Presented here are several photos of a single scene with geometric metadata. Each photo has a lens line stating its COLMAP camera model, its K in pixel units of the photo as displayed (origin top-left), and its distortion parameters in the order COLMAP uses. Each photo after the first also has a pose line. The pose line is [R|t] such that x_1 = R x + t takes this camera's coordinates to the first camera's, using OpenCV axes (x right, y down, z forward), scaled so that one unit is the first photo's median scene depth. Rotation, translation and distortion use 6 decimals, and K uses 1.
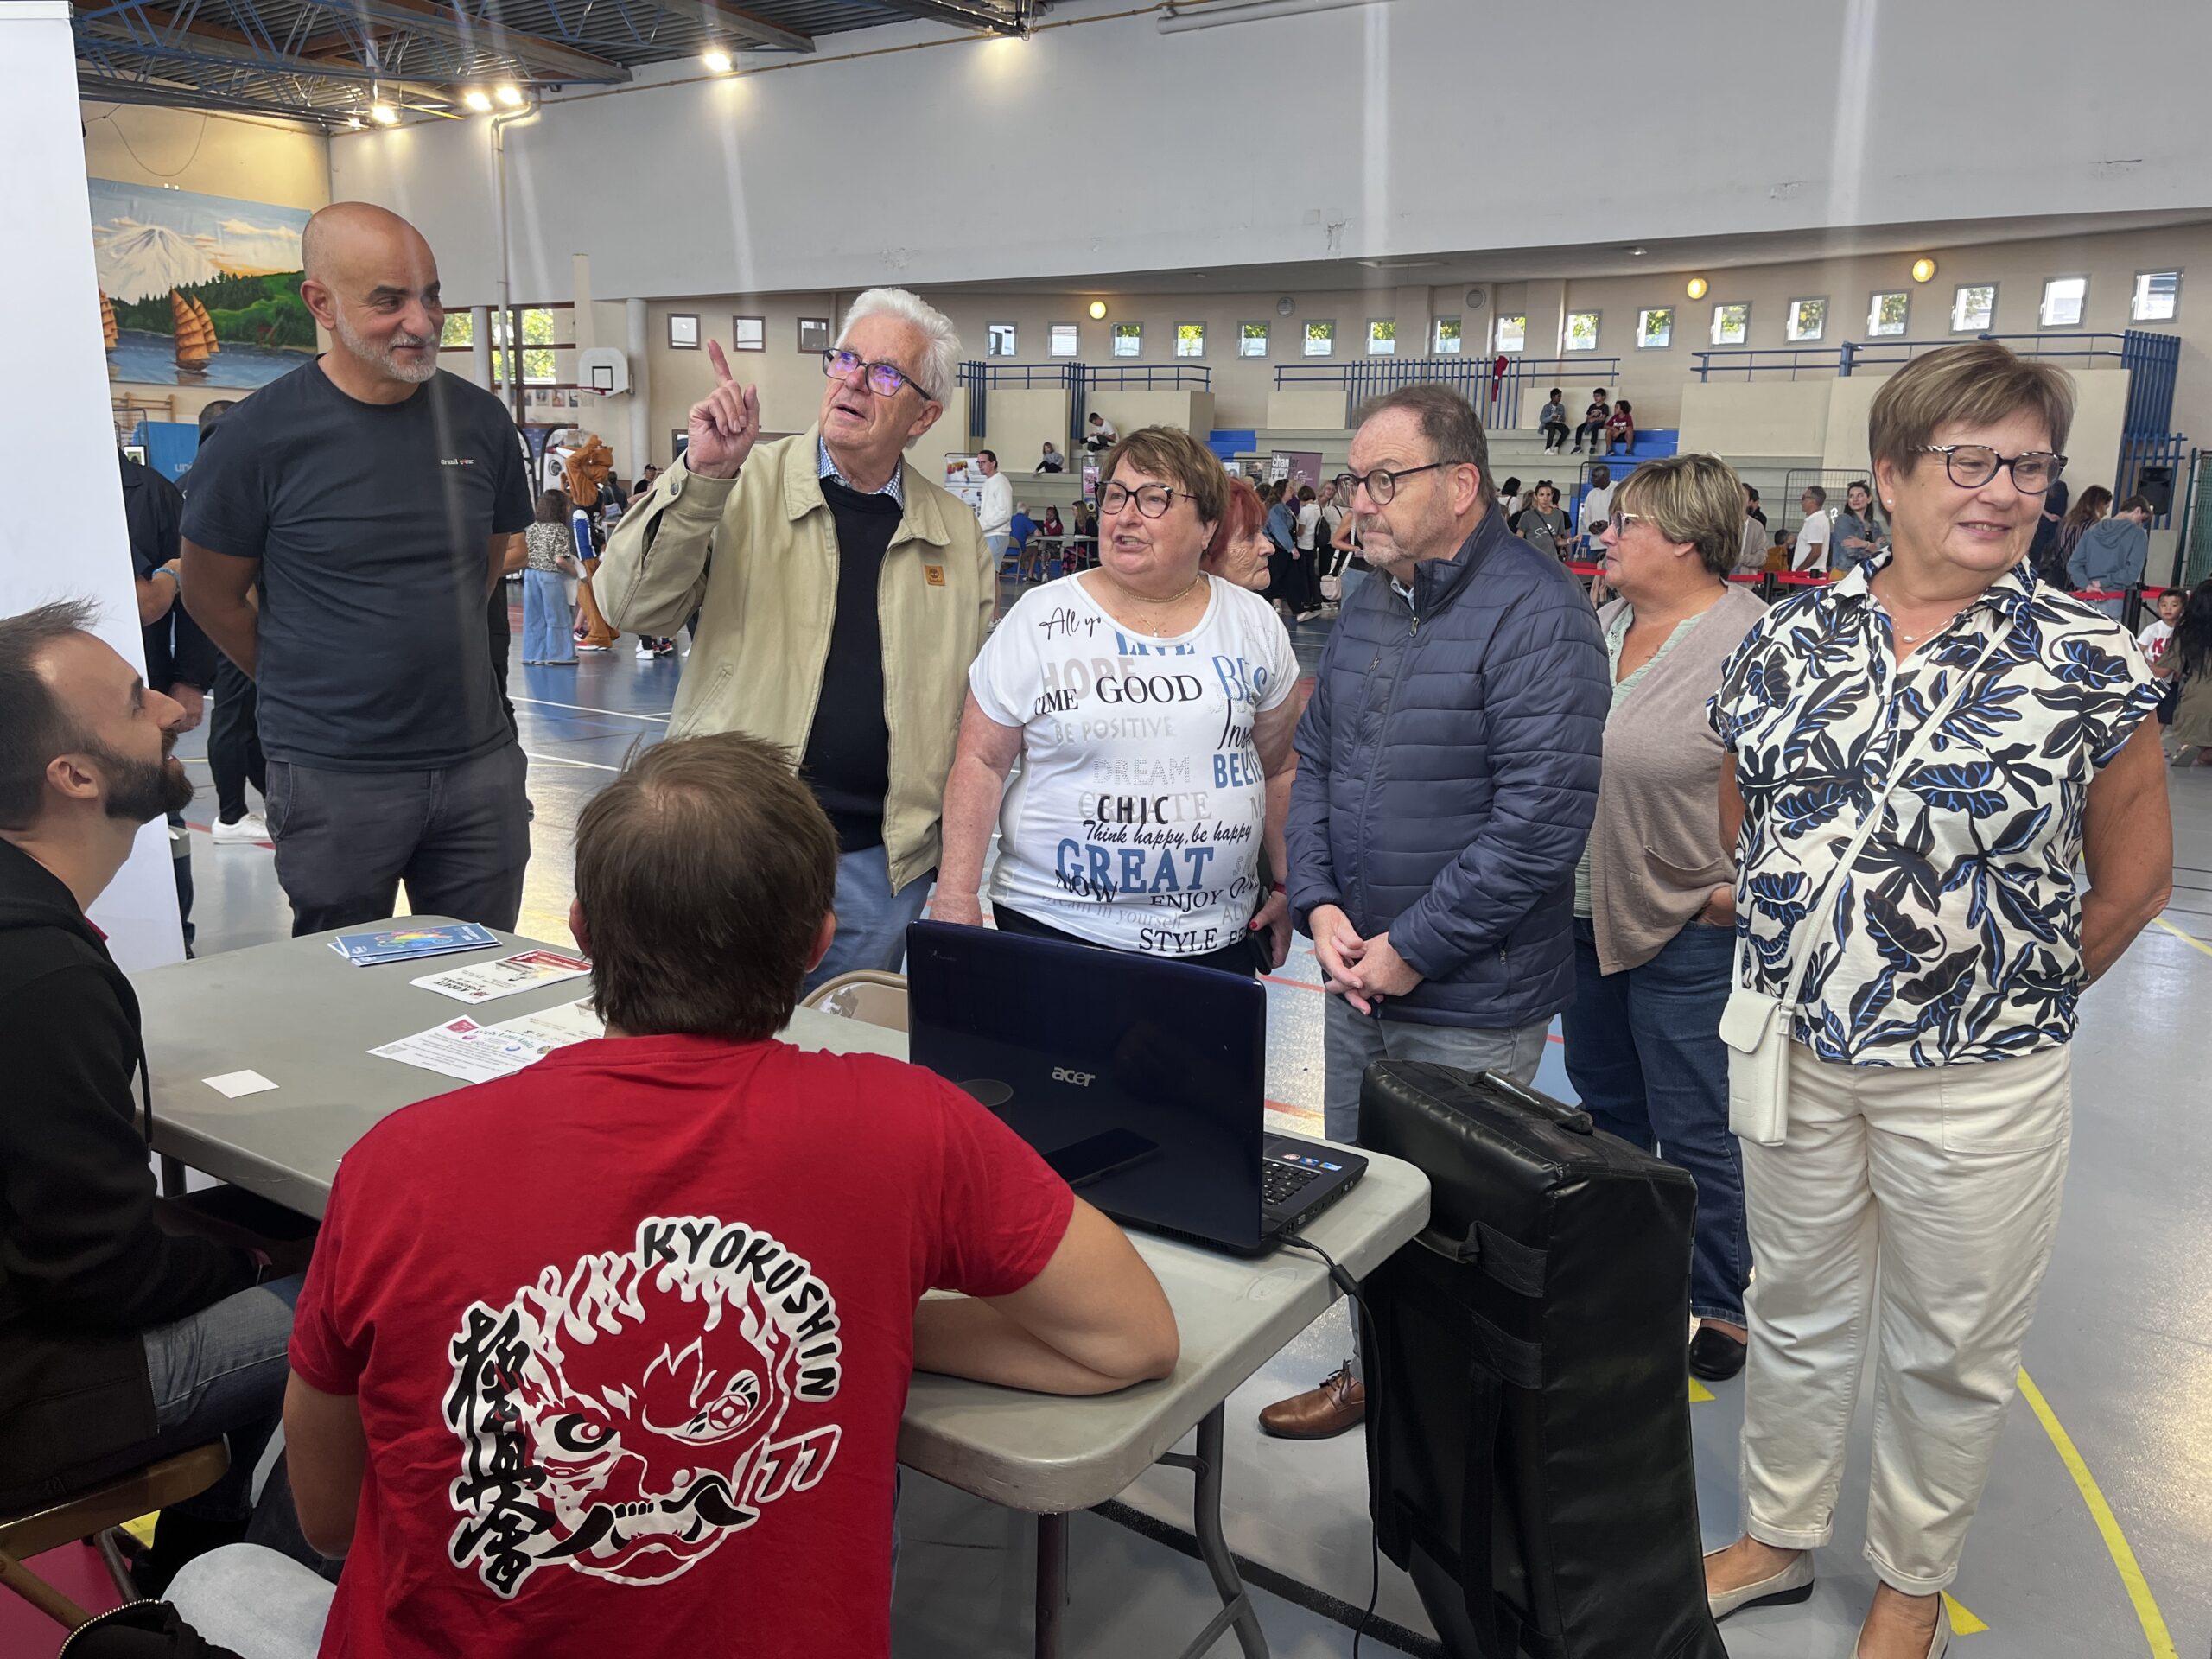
lens RADIAL K [[1676.9, 0, 1114.1], [0, 1676.9, 824.7], [0, 0, 1]] dist [0.068957, -0.087036]
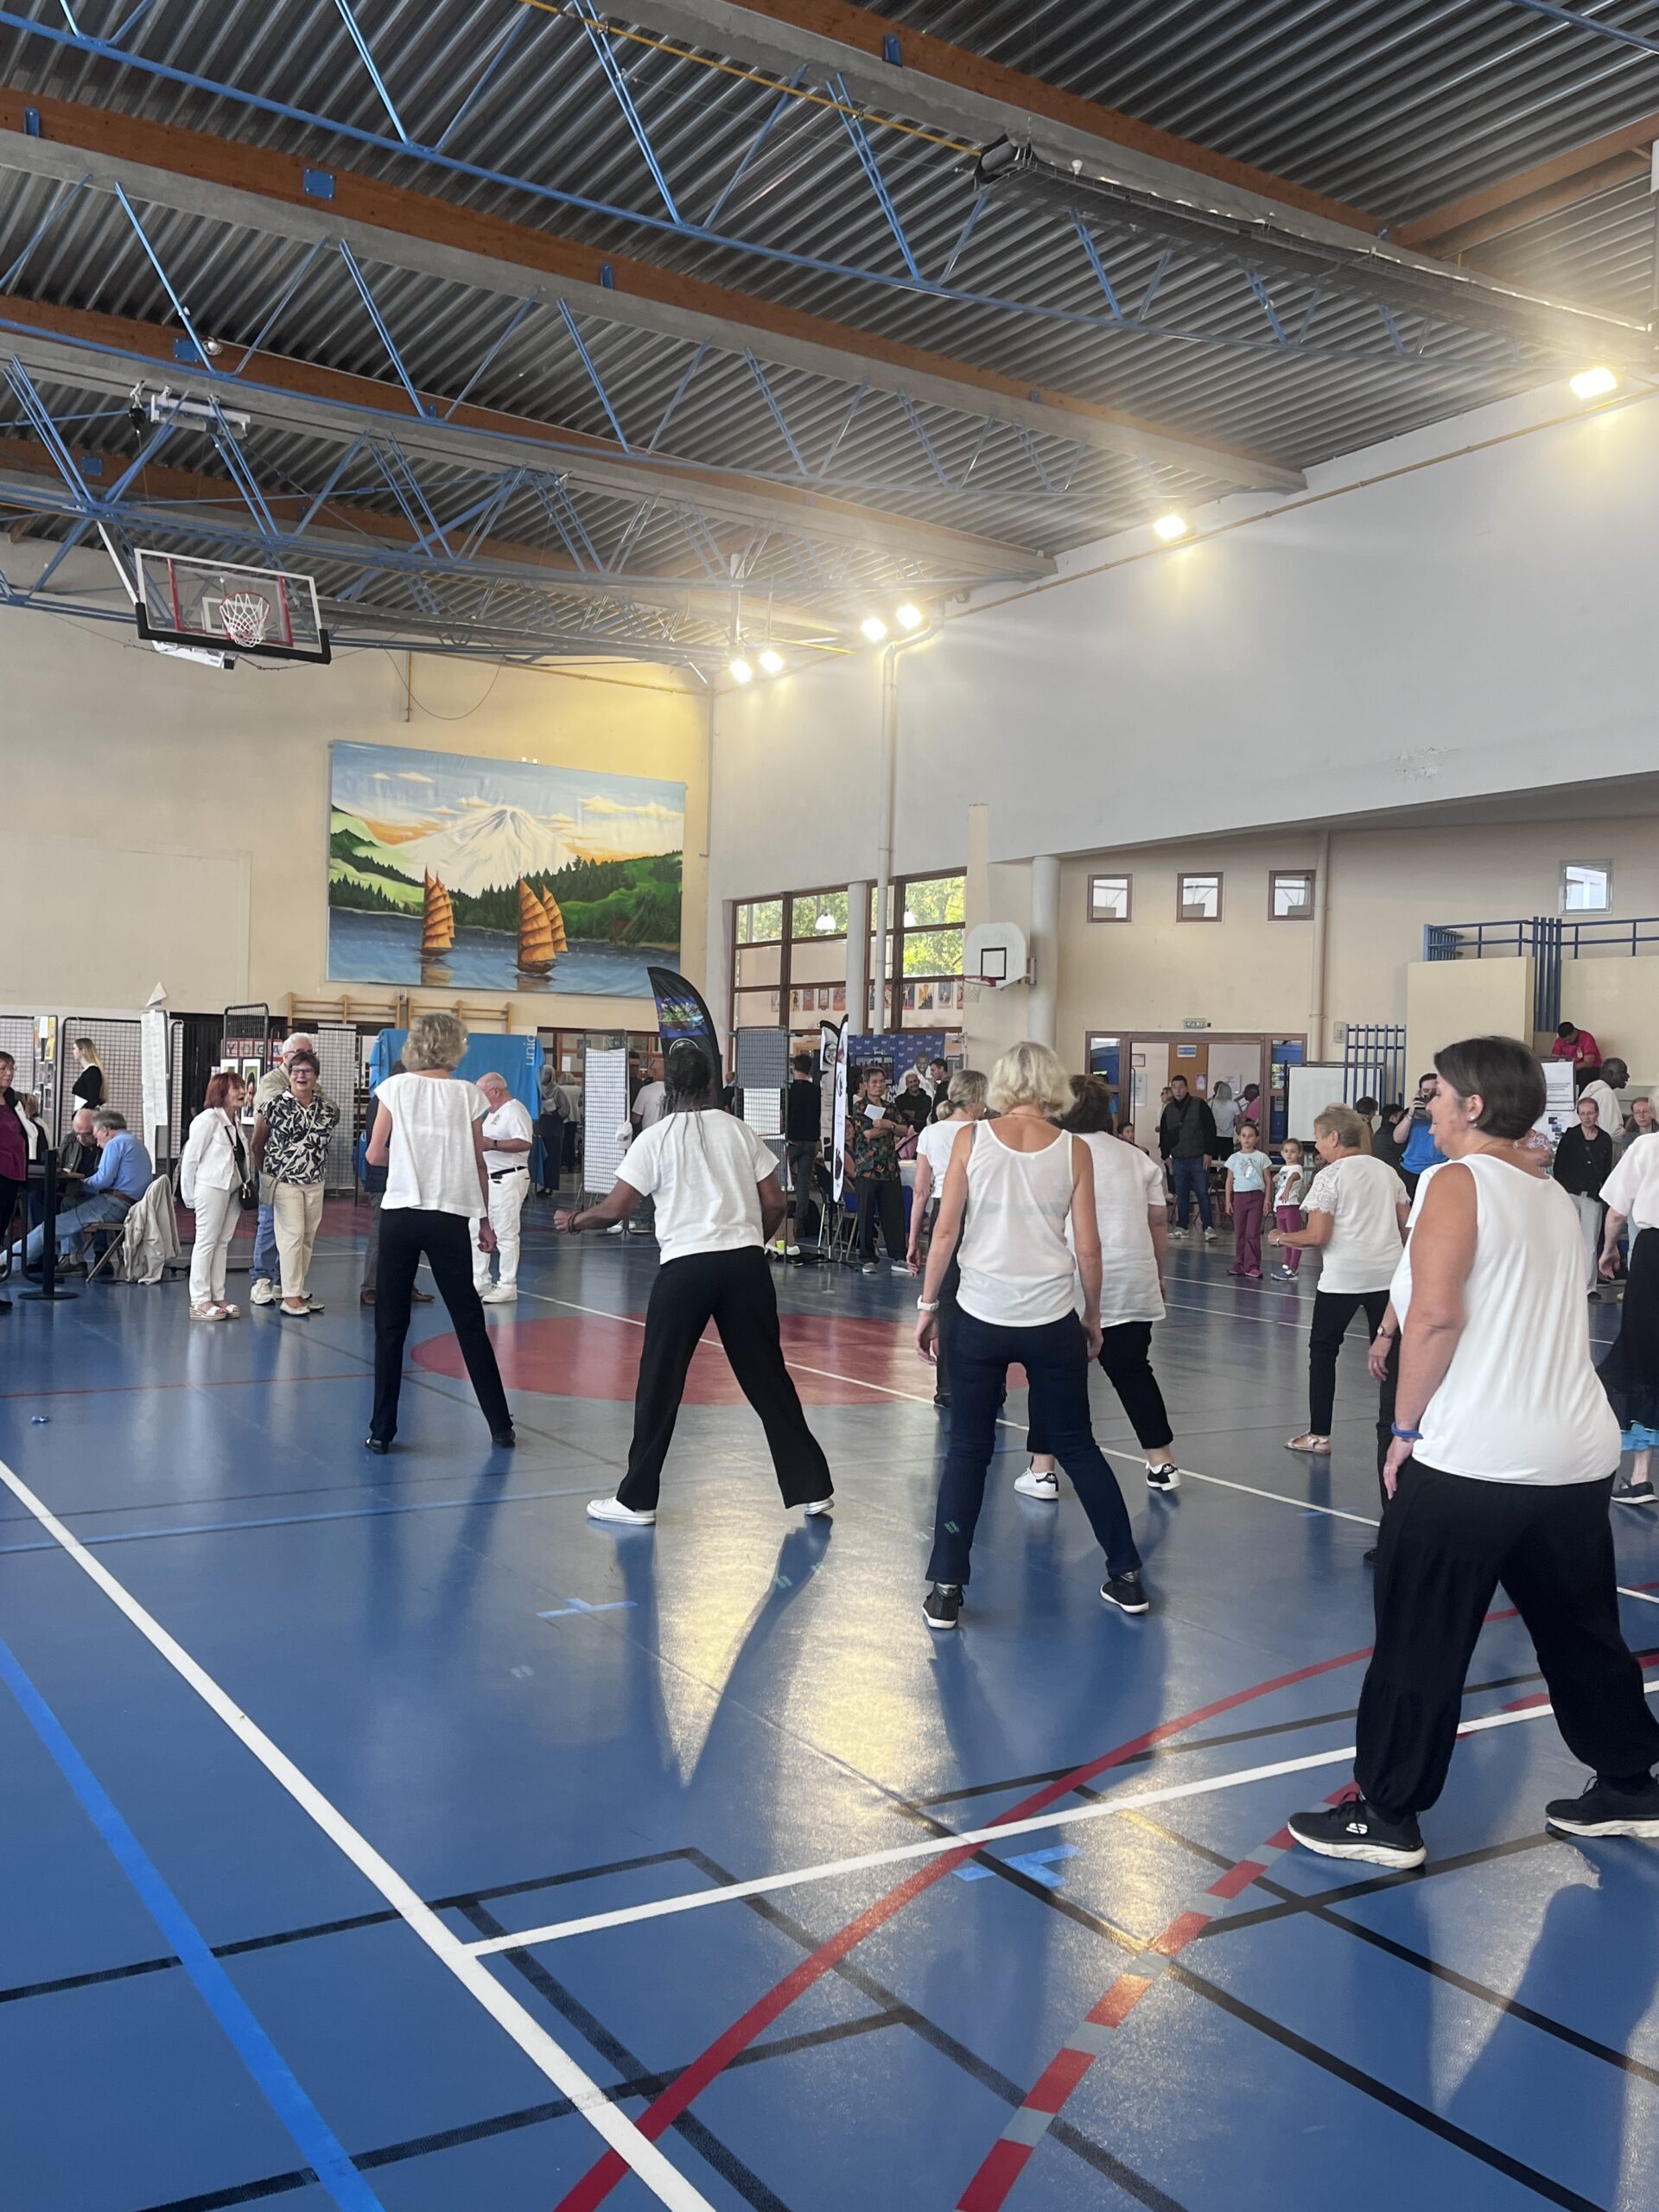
lens RADIAL K [[1954.3, 0, 836.8], [0, 1954.3, 1104.9], [0, 0, 1]] dist [0.008059, -0.001191]
pose [[0.915292, 0.002562, -0.402782, -0.026403], [-0.083175, 0.979630, -0.182778, -0.044532], [0.394109, 0.200796, 0.896860, 0.224431]]
